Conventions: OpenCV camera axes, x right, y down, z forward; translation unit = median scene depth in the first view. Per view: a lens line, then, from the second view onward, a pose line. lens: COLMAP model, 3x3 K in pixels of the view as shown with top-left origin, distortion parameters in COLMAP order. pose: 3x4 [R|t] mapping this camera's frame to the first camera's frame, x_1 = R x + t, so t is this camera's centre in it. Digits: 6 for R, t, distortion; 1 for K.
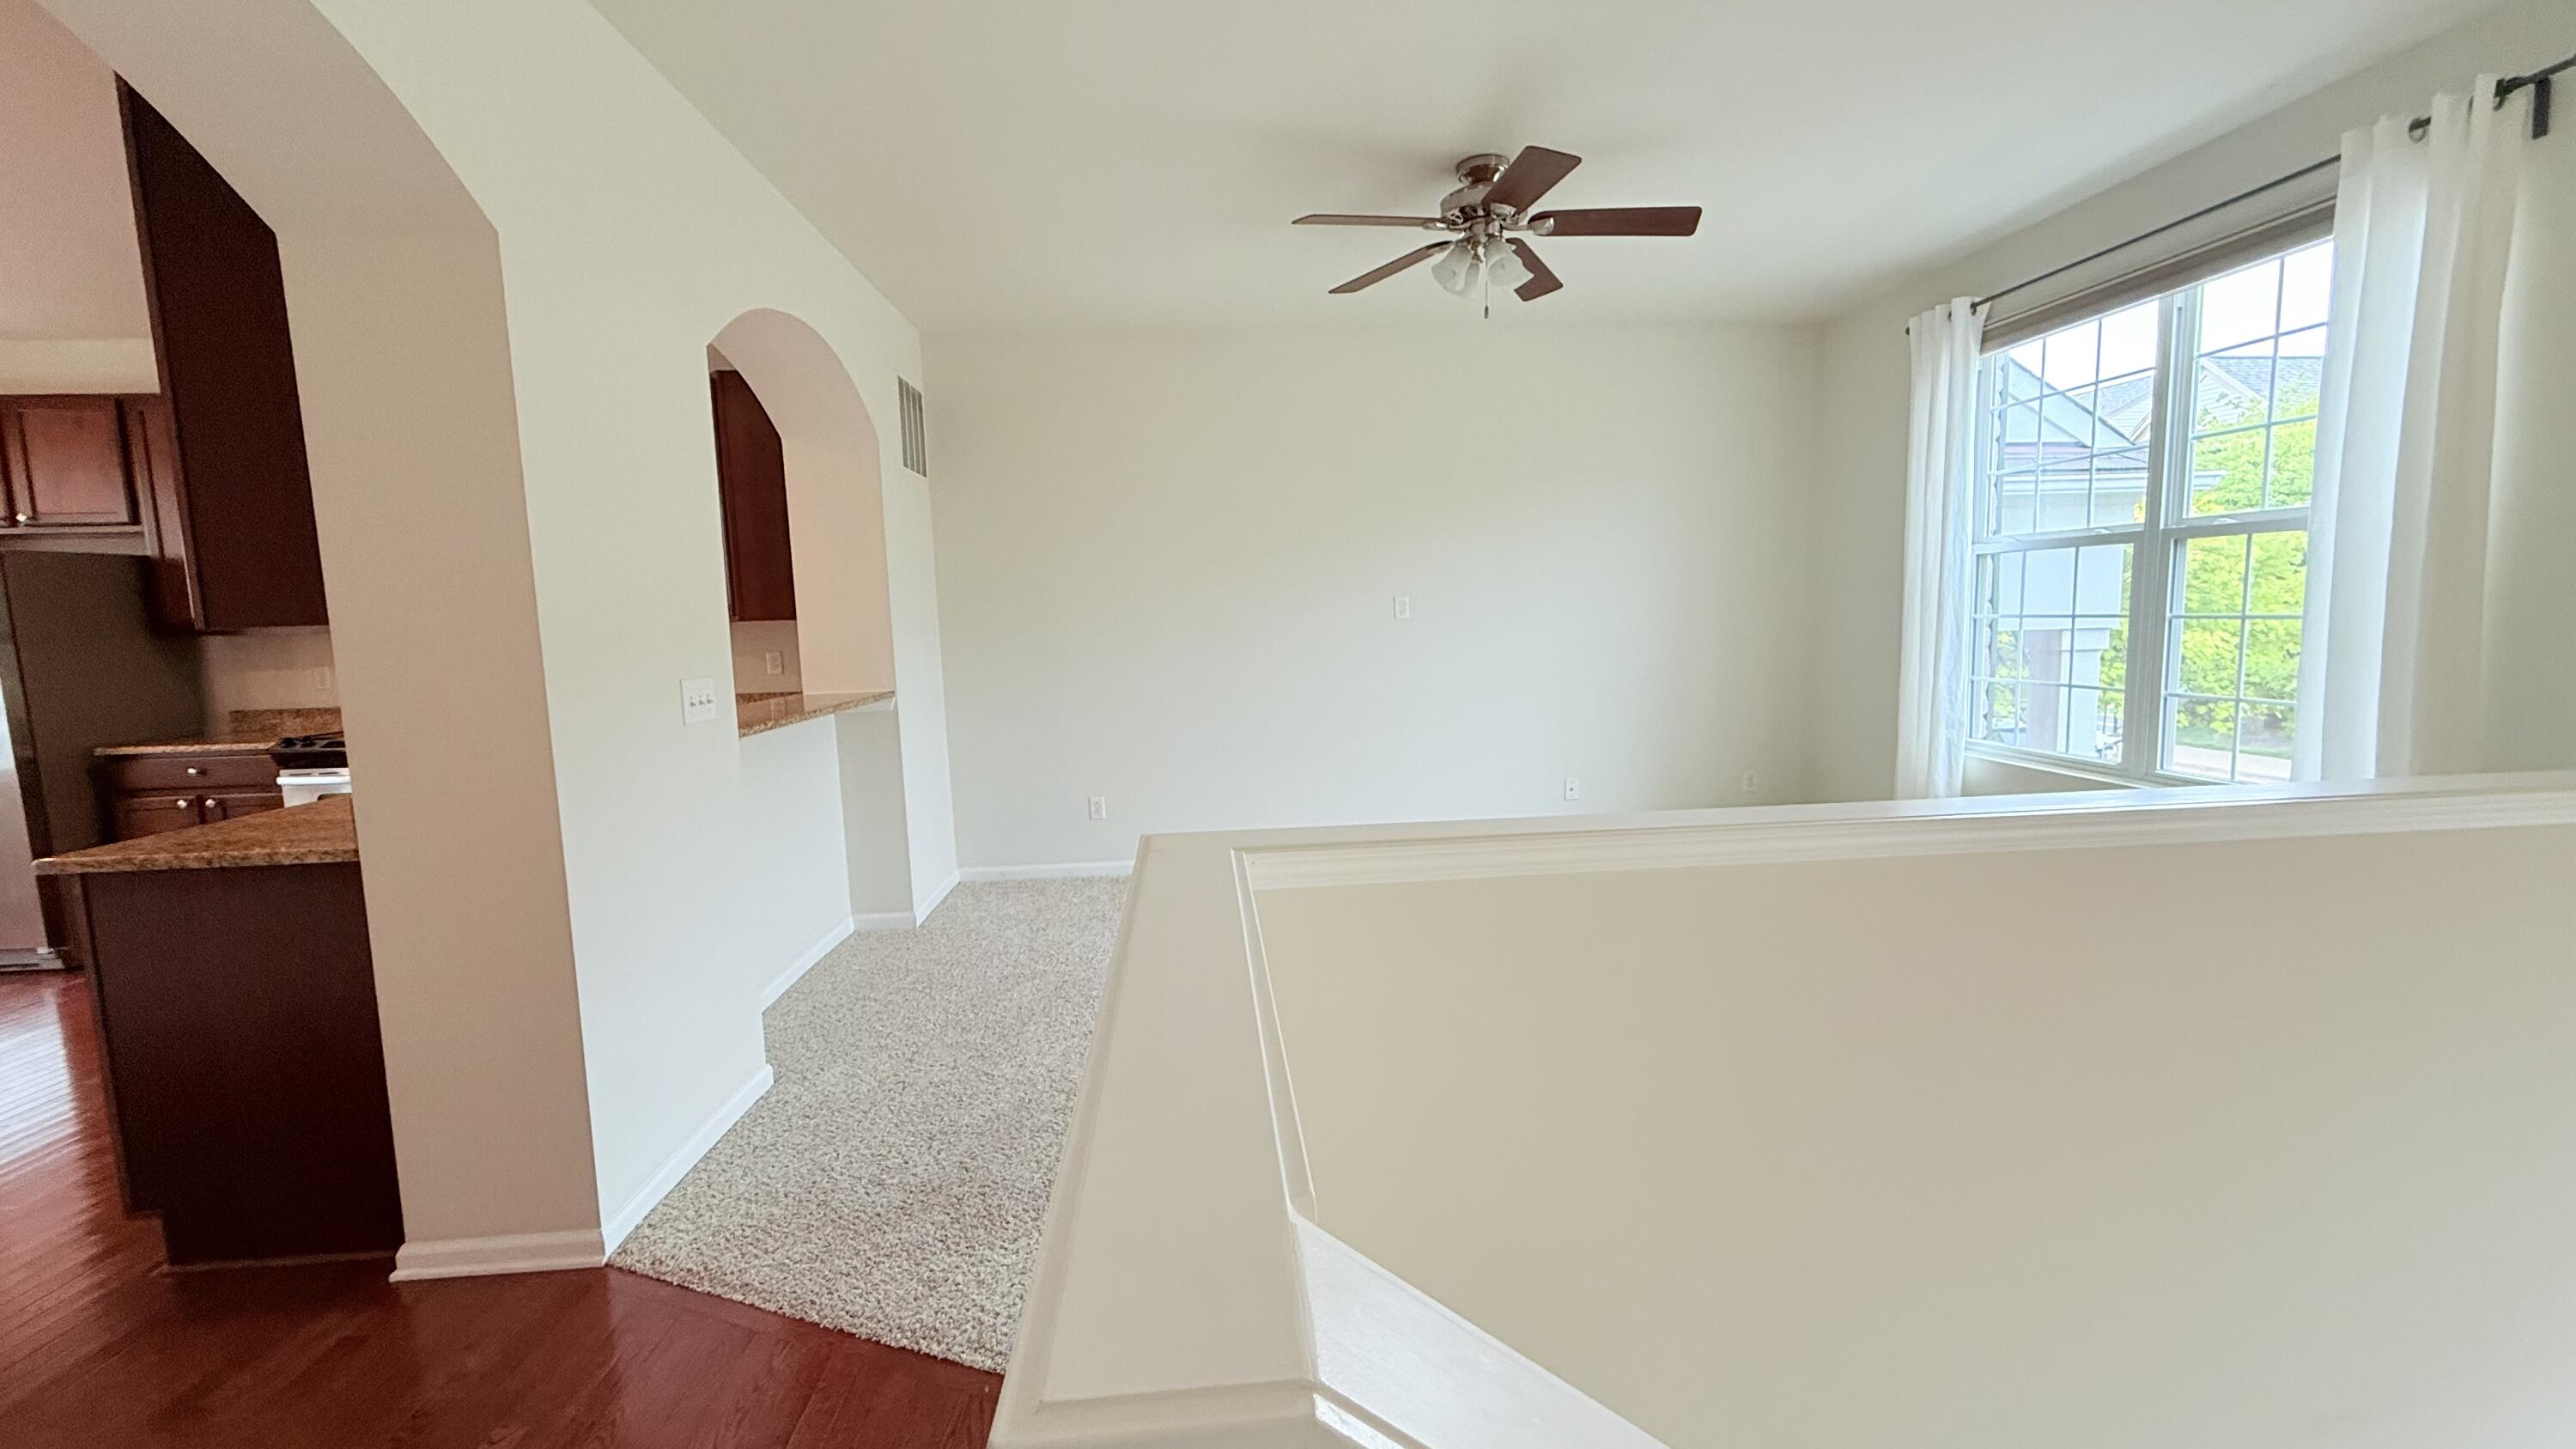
lens RADIAL K [[1022.3, 0, 1293.5], [0, 1022.3, 720.7], [0, 0, 1]] dist [-0.007849, -0.000165]
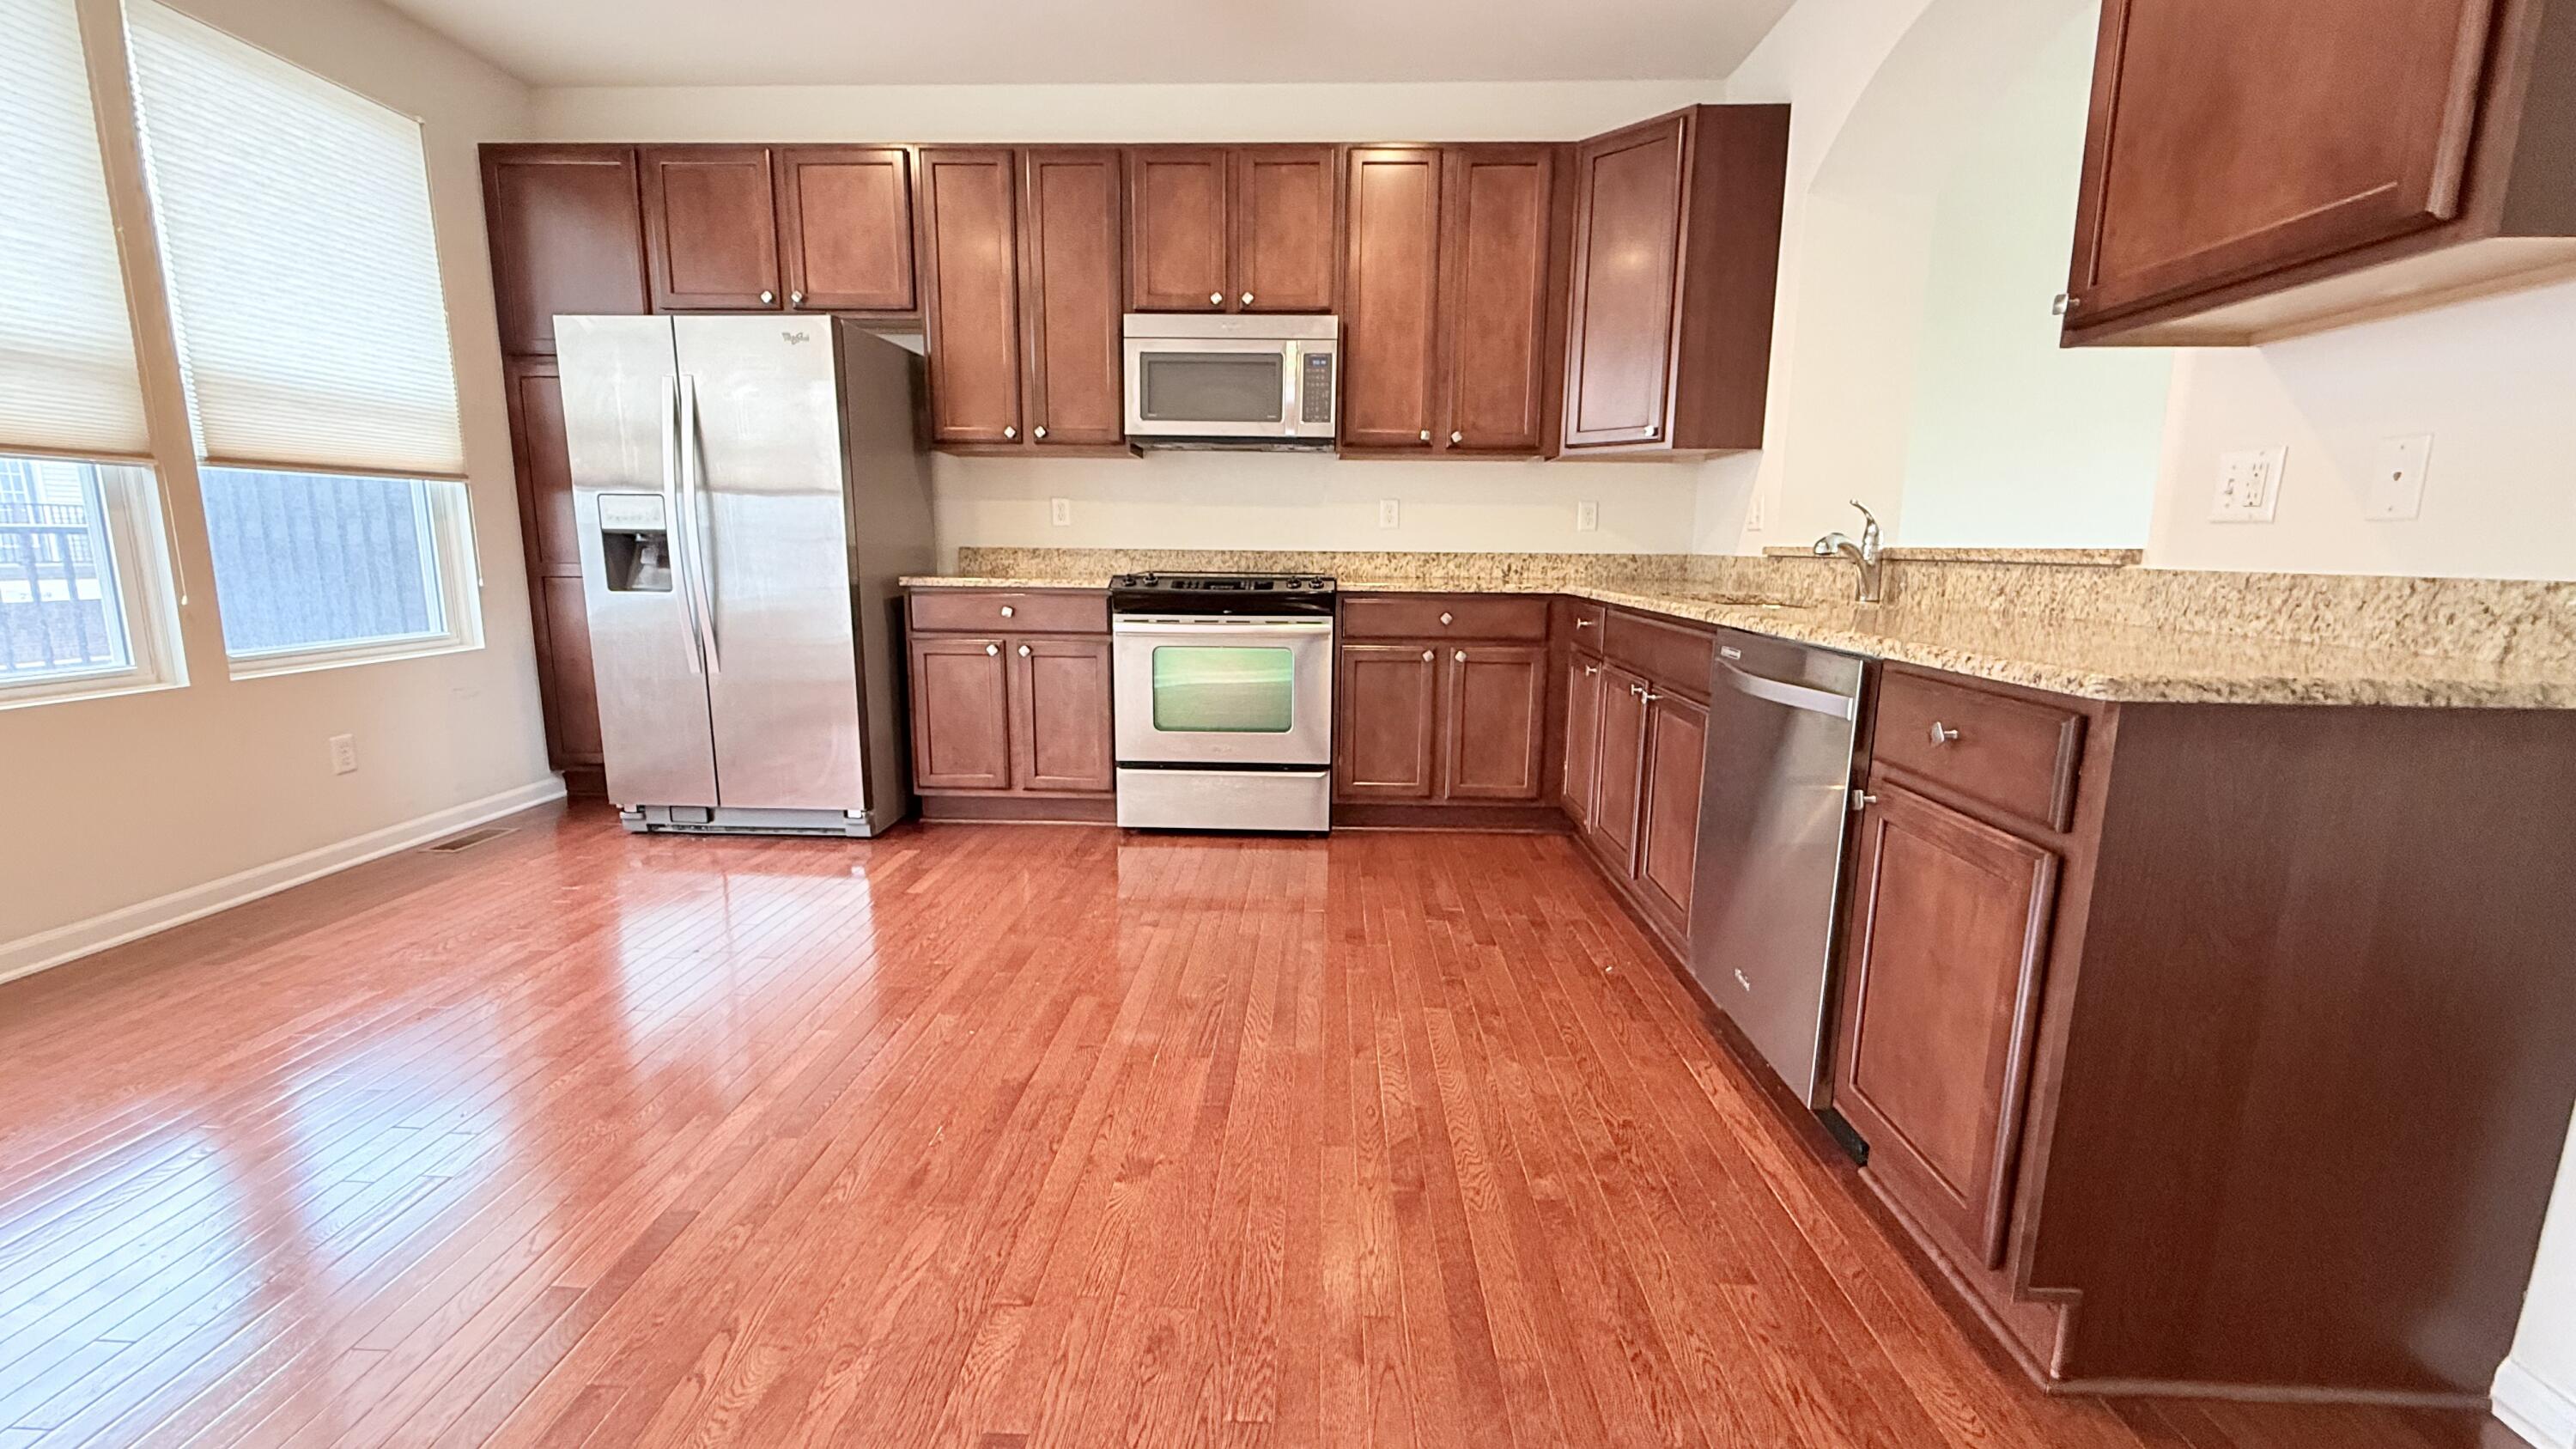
lens RADIAL K [[1022.3, 0, 1288.5], [0, 1022.3, 727.2], [0, 0, 1]] dist [-0.007849, -0.000165]
pose [[0.991415, 0.056499, -0.117920, -0.758016], [-0.047240, 0.995683, 0.079892, 0.067606], [0.121925, -0.073636, 0.989804, 0.195056]]
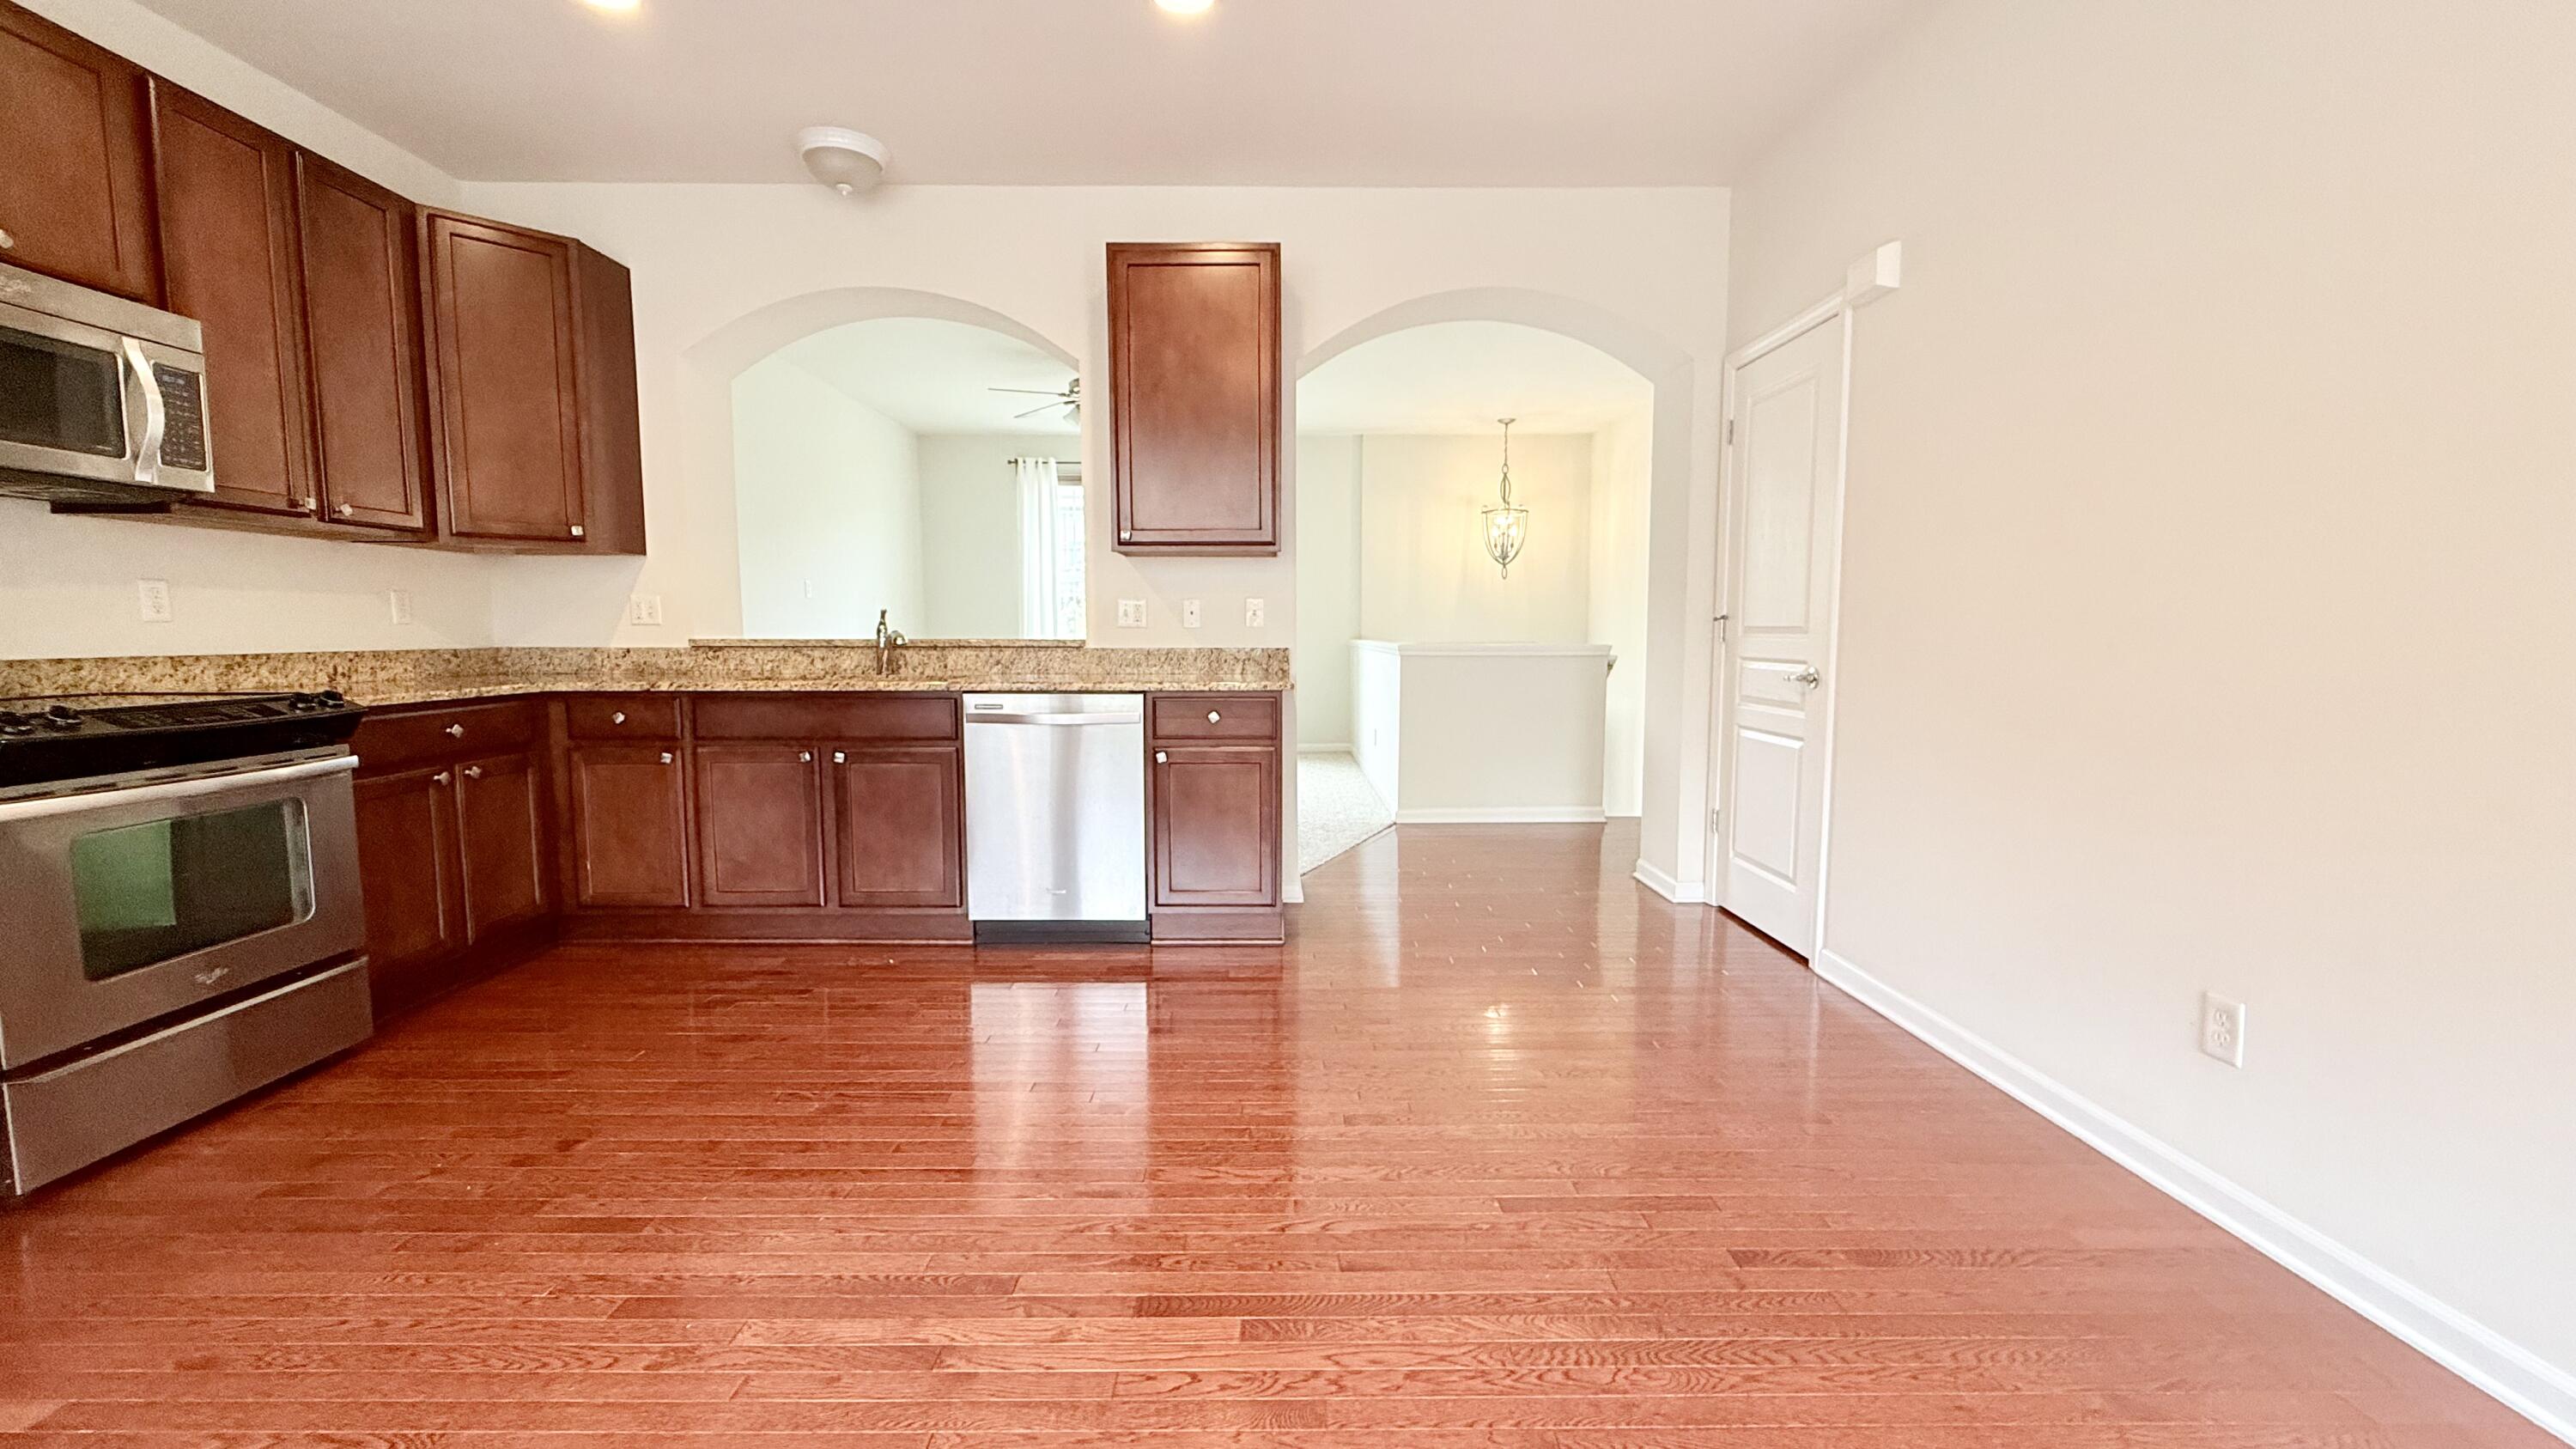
lens RADIAL K [[1022.3, 0, 1279.3], [0, 1022.3, 719.2], [0, 0, 1]] dist [-0.007849, -0.000165]
pose [[0.077277, -0.061038, 0.995139, -1.290779], [0.098230, 0.993734, 0.053324, 0.052891], [-0.992159, 0.093632, 0.082789, 0.389013]]
